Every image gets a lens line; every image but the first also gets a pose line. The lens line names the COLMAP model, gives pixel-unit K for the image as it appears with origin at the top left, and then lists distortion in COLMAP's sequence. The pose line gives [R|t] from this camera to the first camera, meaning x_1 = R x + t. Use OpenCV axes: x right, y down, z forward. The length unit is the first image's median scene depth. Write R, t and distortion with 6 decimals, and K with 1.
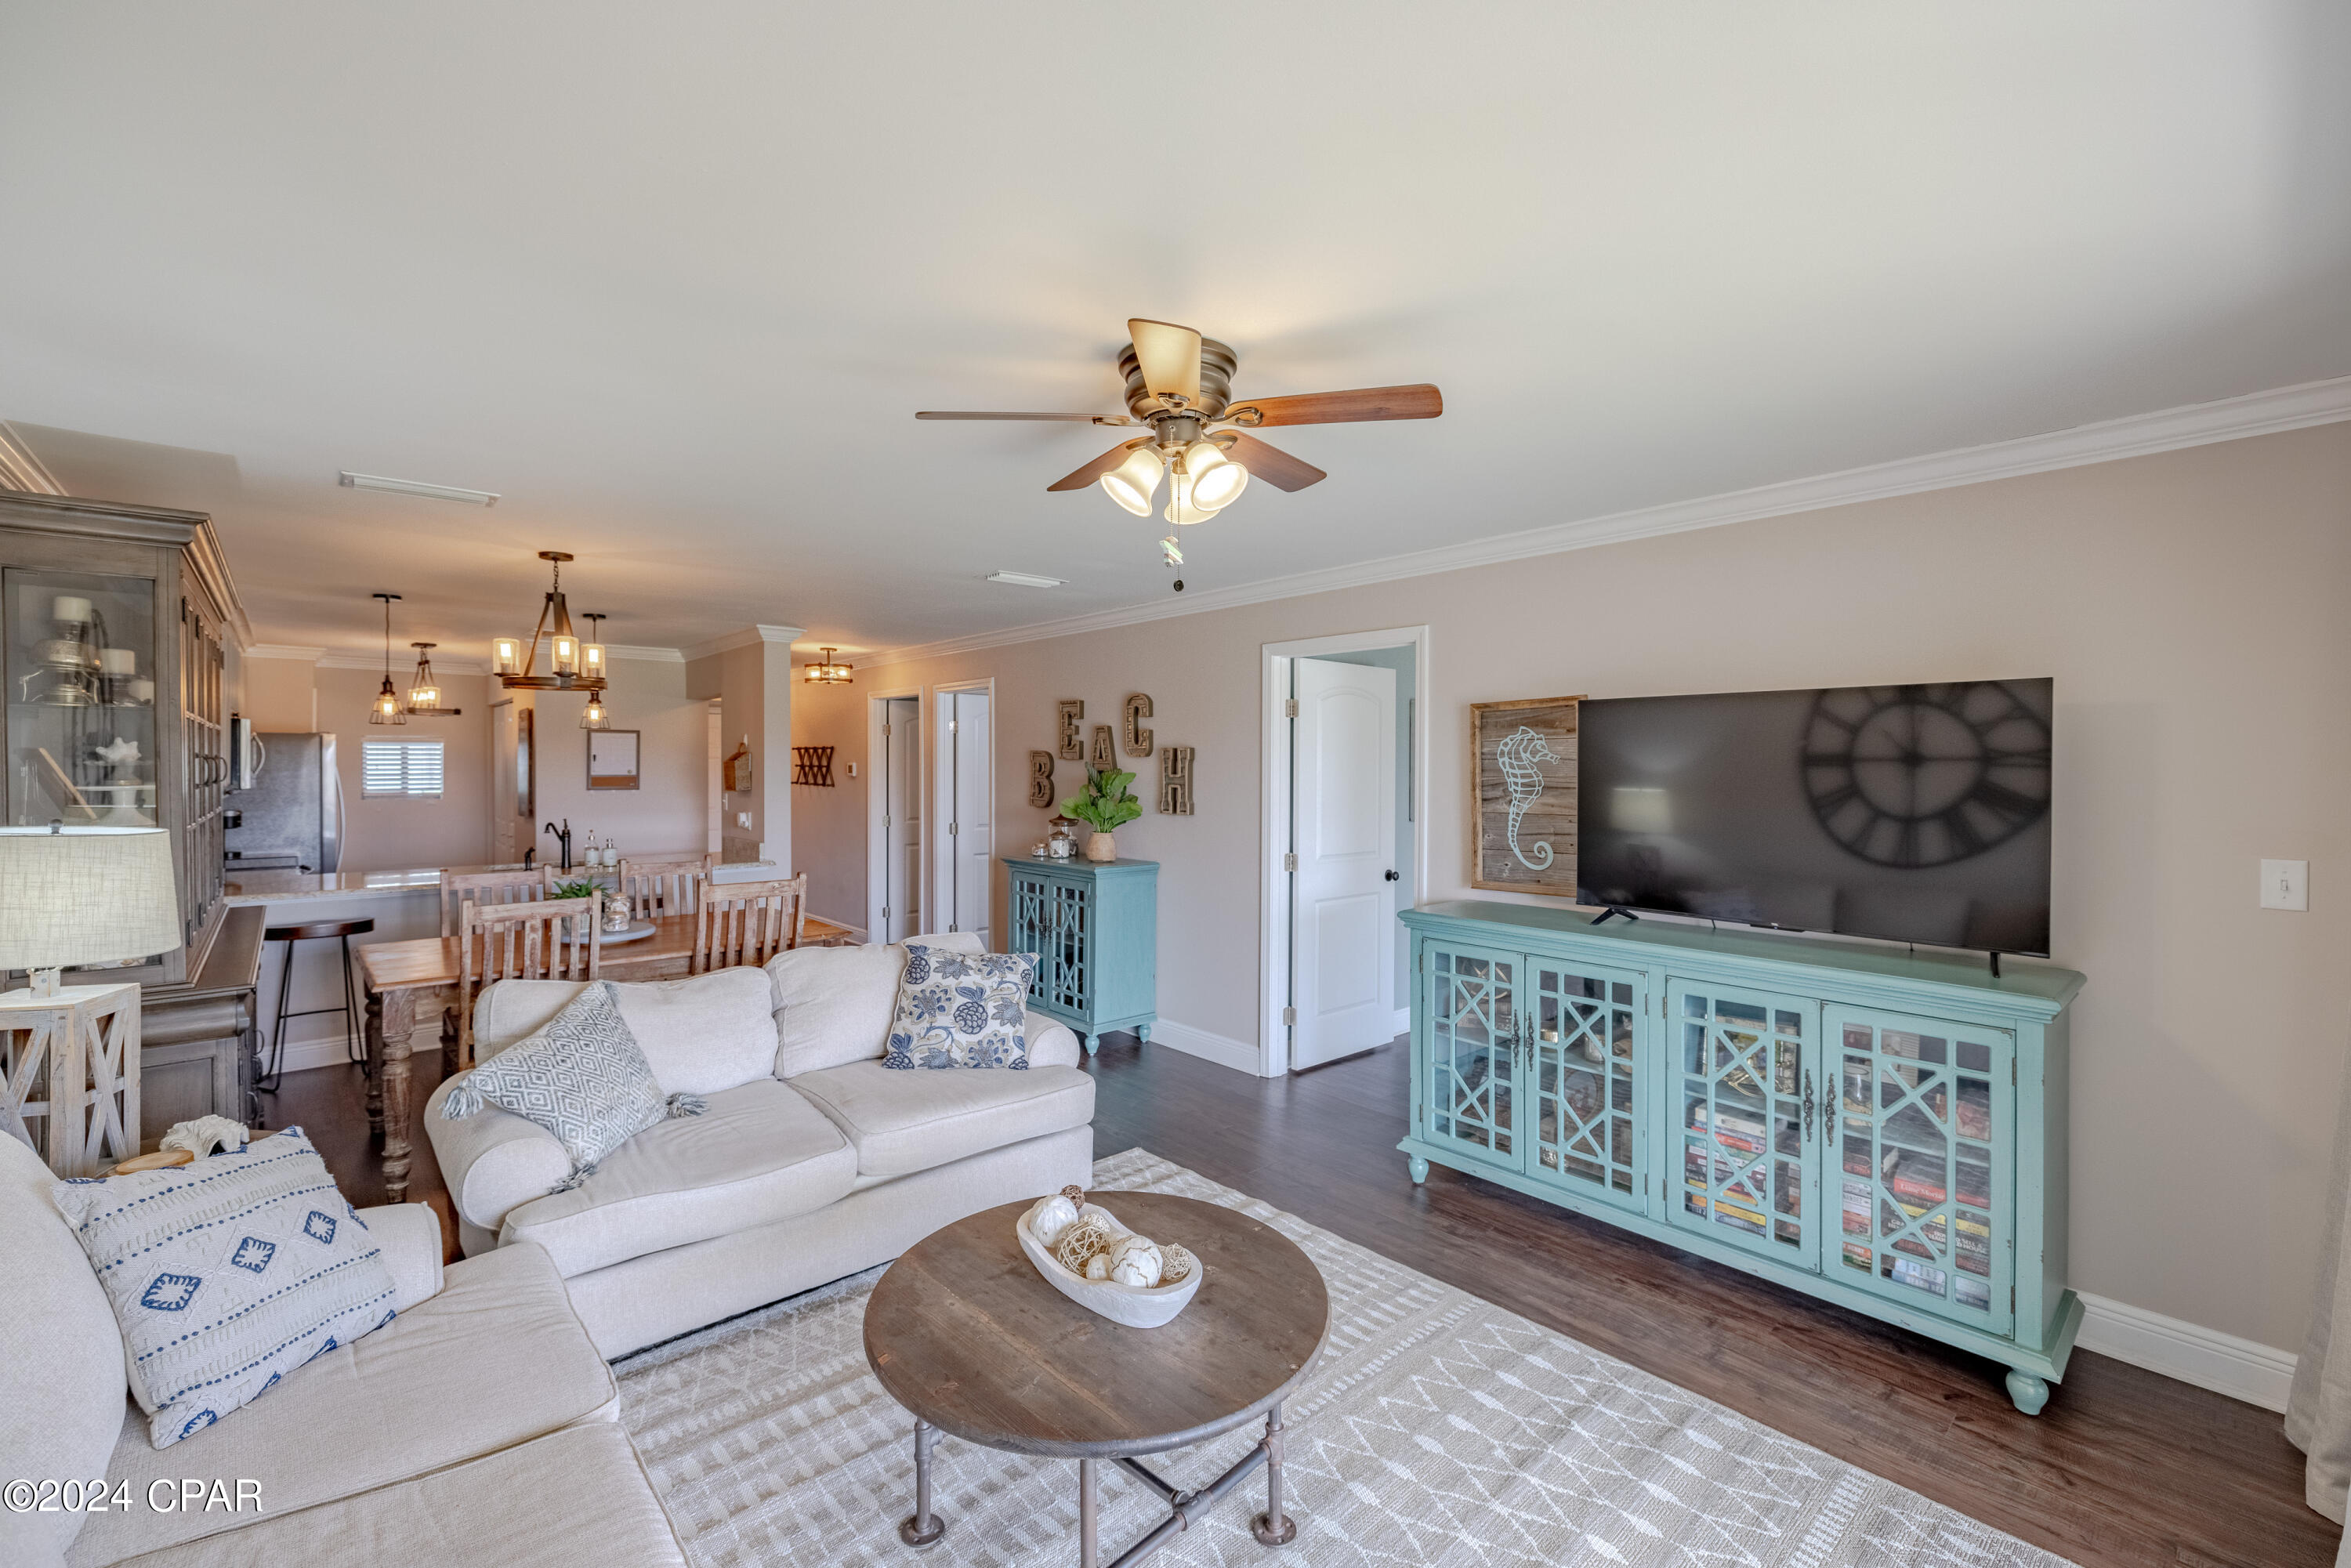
lens RADIAL K [[987.3, 0, 1161.3], [0, 987.3, 773.1], [0, 0, 1]] dist [-0.003317, 0.001424]
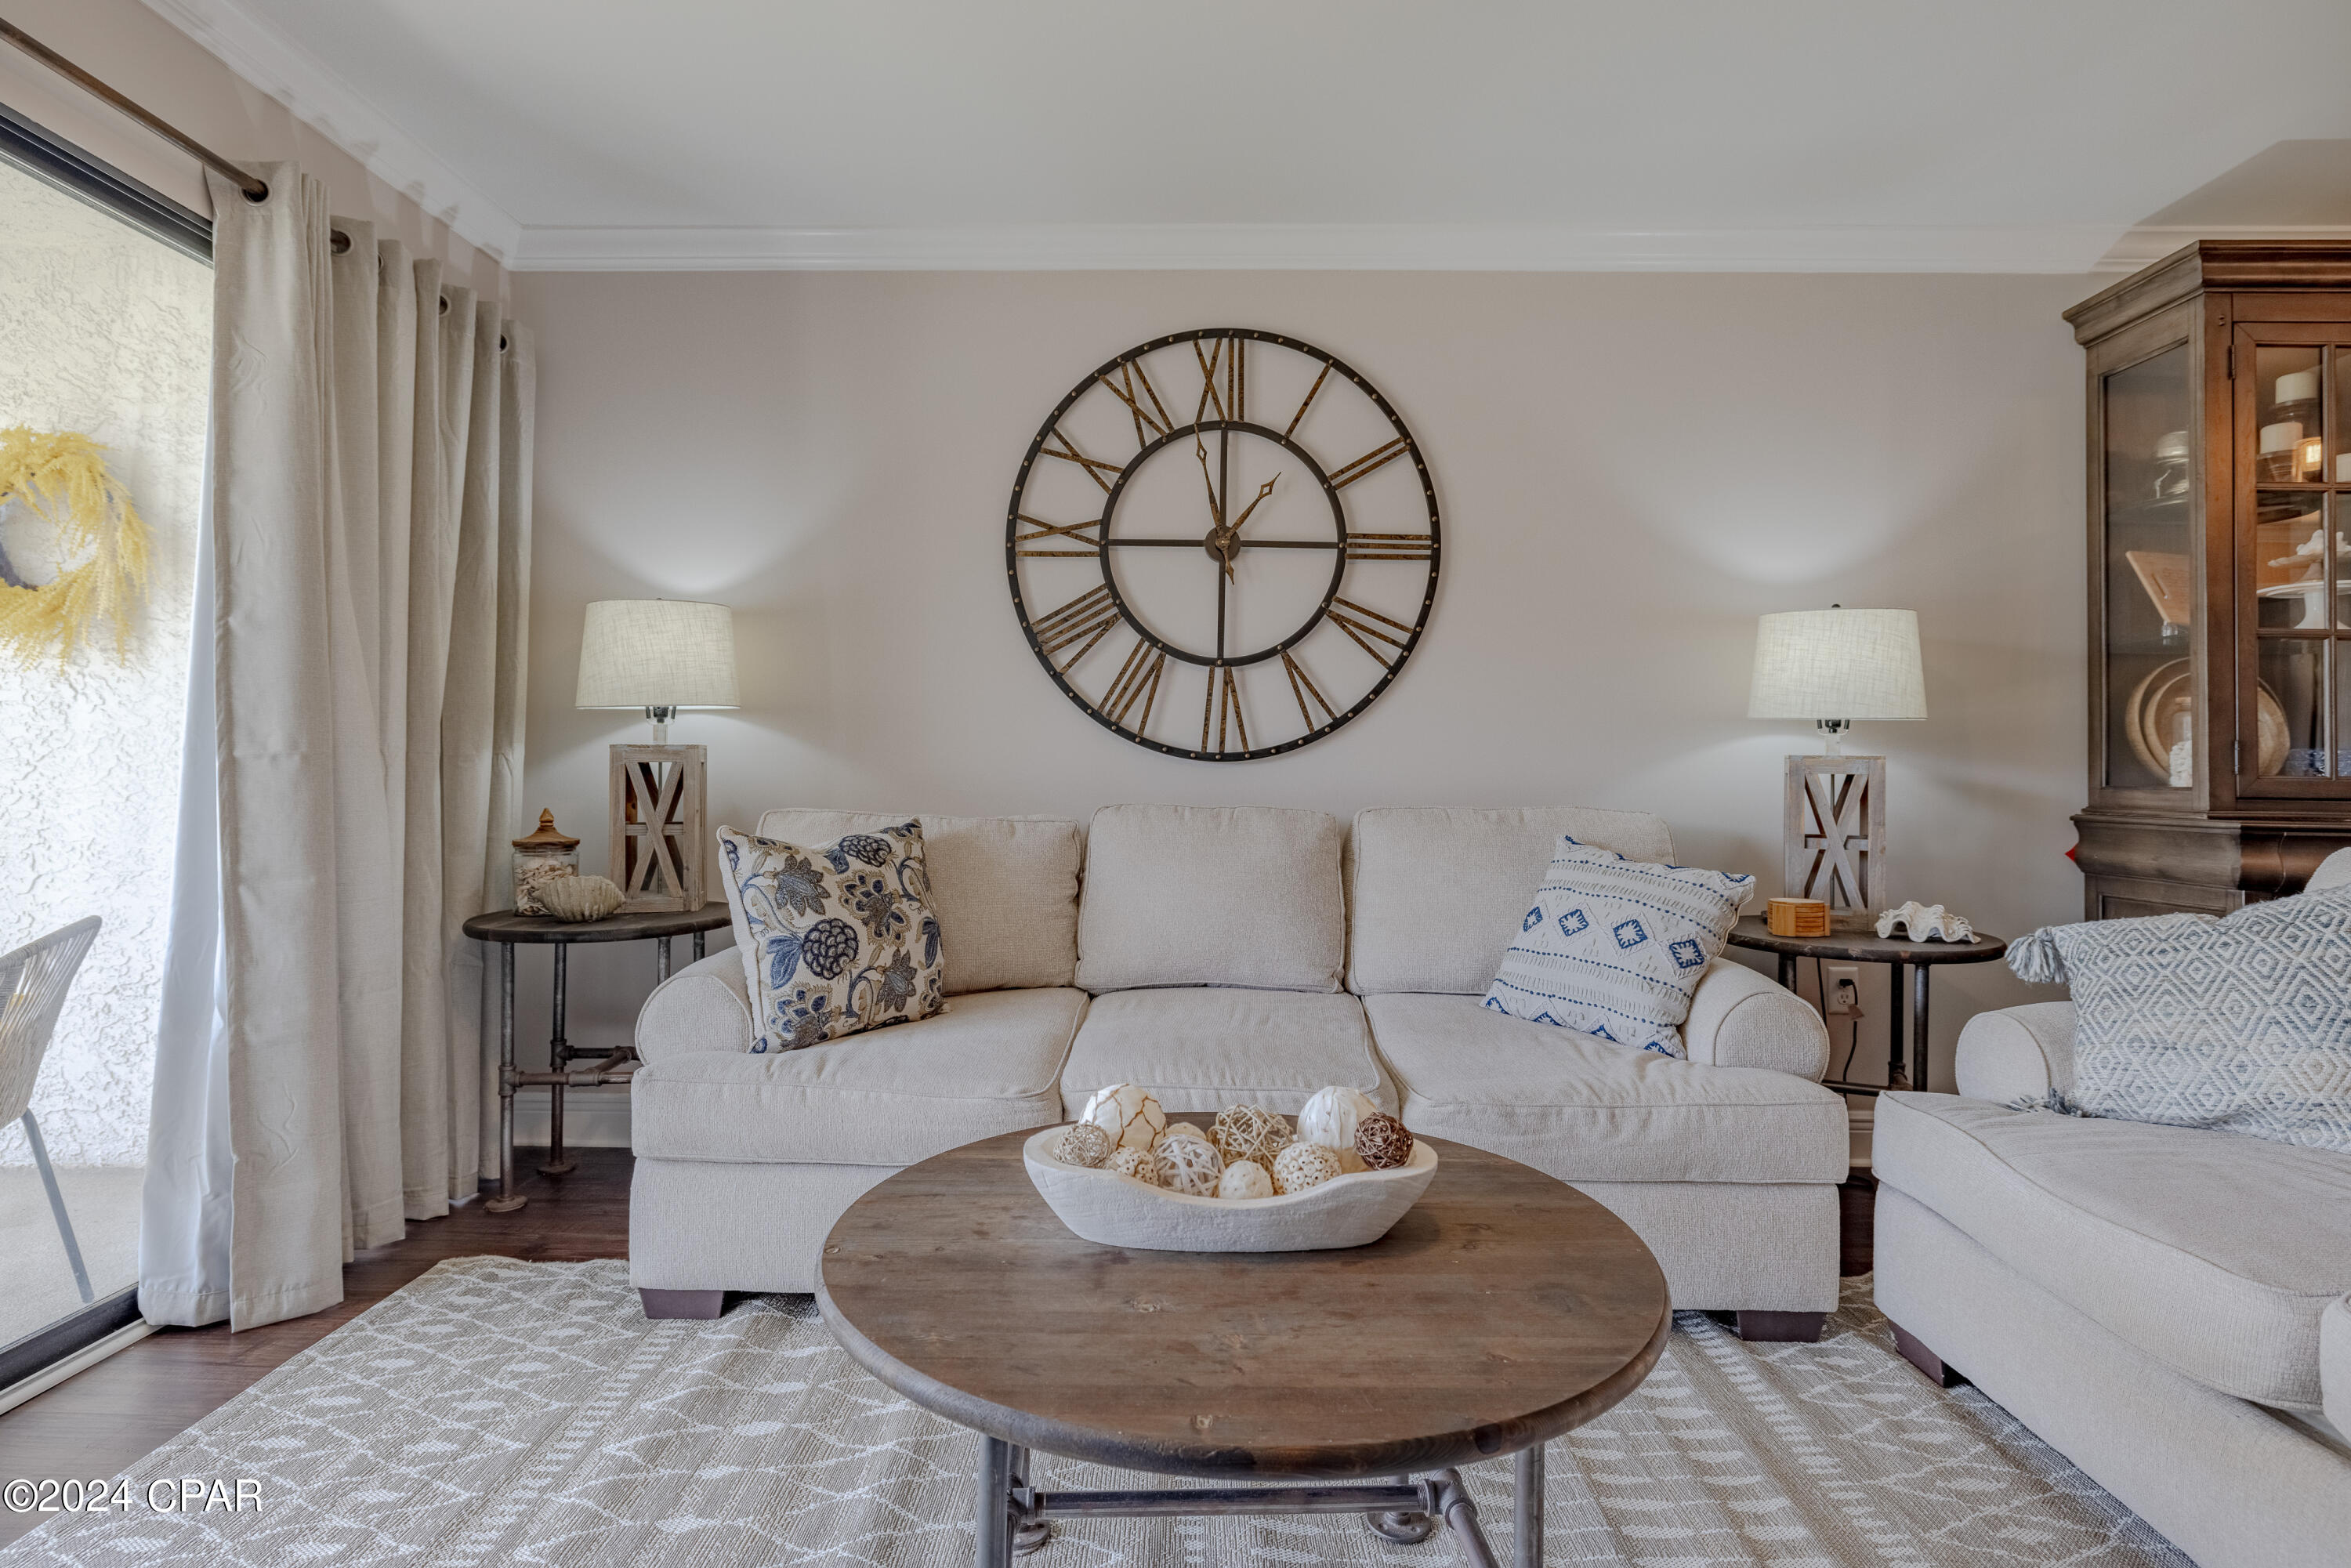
lens RADIAL K [[1239.4, 0, 1177.9], [0, 1239.4, 746.1], [0, 0, 1]] dist [-0.000165, 0.003525]
pose [[-0.676634, -0.022580, -0.735974, 0.252455], [-0.020024, 0.999724, -0.012262, 0.131195], [0.736048, 0.006440, -0.676899, 0.748959]]
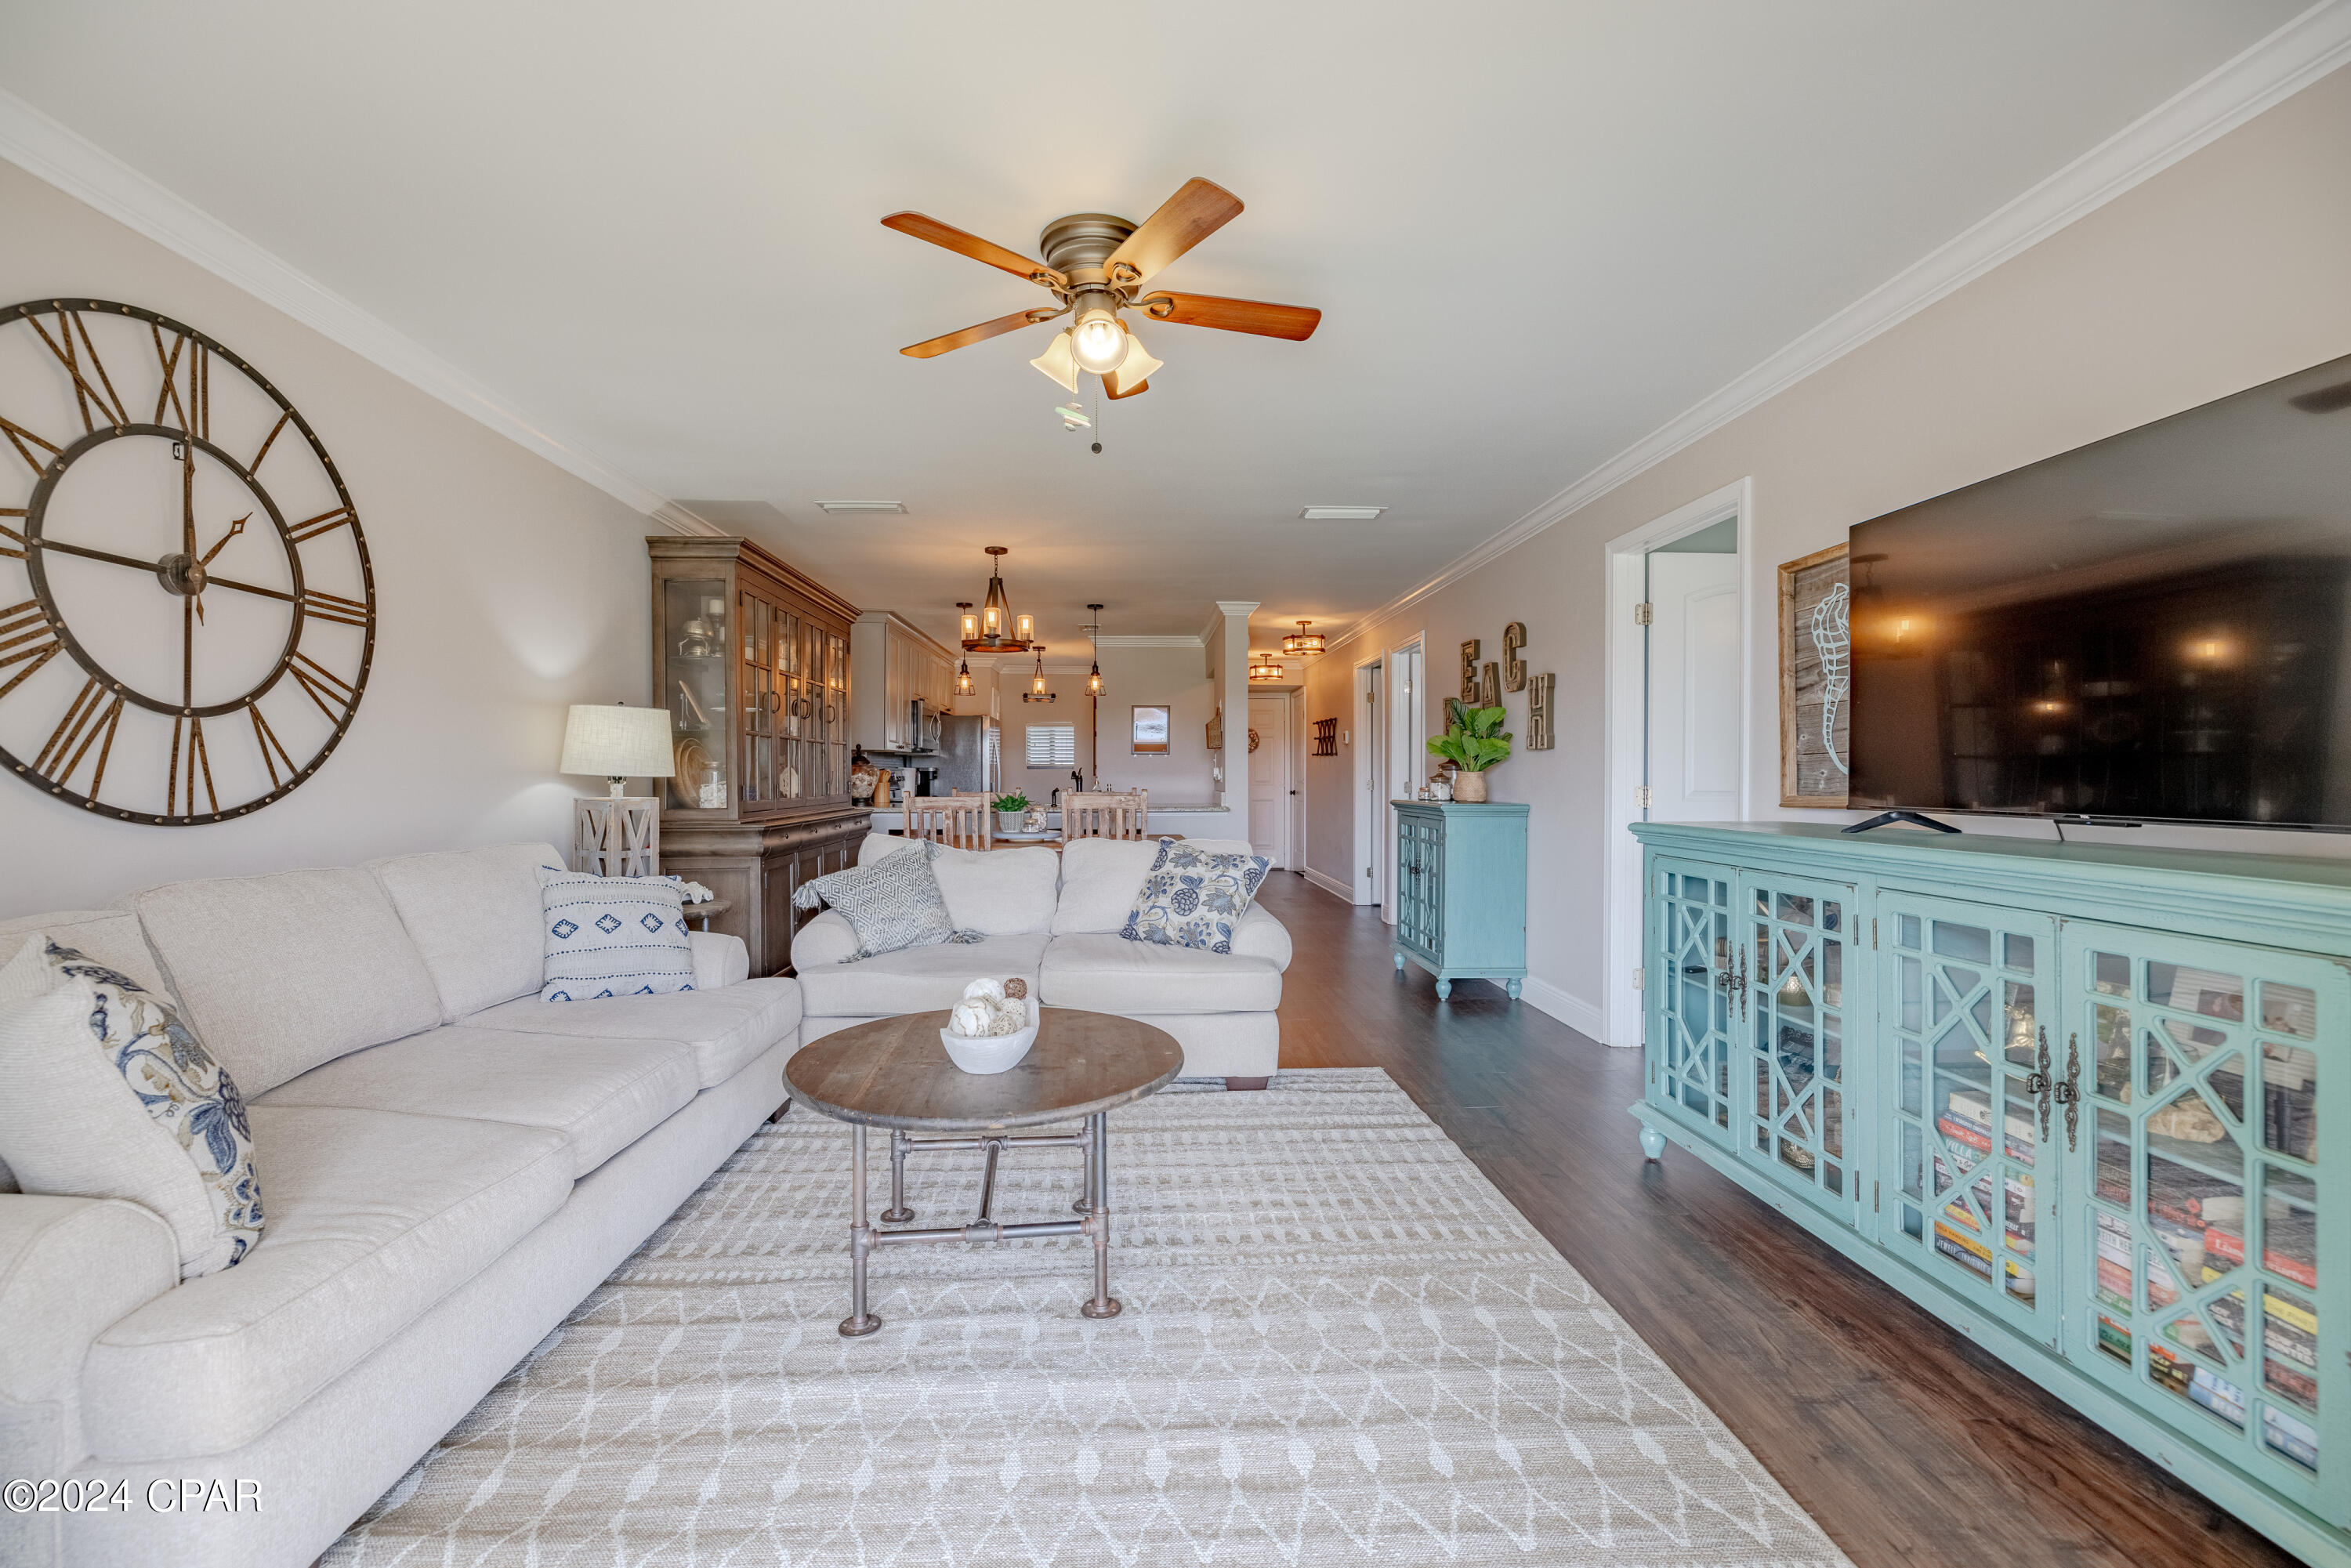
lens RADIAL K [[987.3, 0, 1159.0], [0, 987.3, 776.9], [0, 0, 1]] dist [-0.003317, 0.001424]
pose [[0.777490, -0.001559, -0.628894, 0.428076], [-0.004495, 0.999958, -0.008036, 0.104050], [0.628879, 0.009075, 0.777450, 0.106834]]
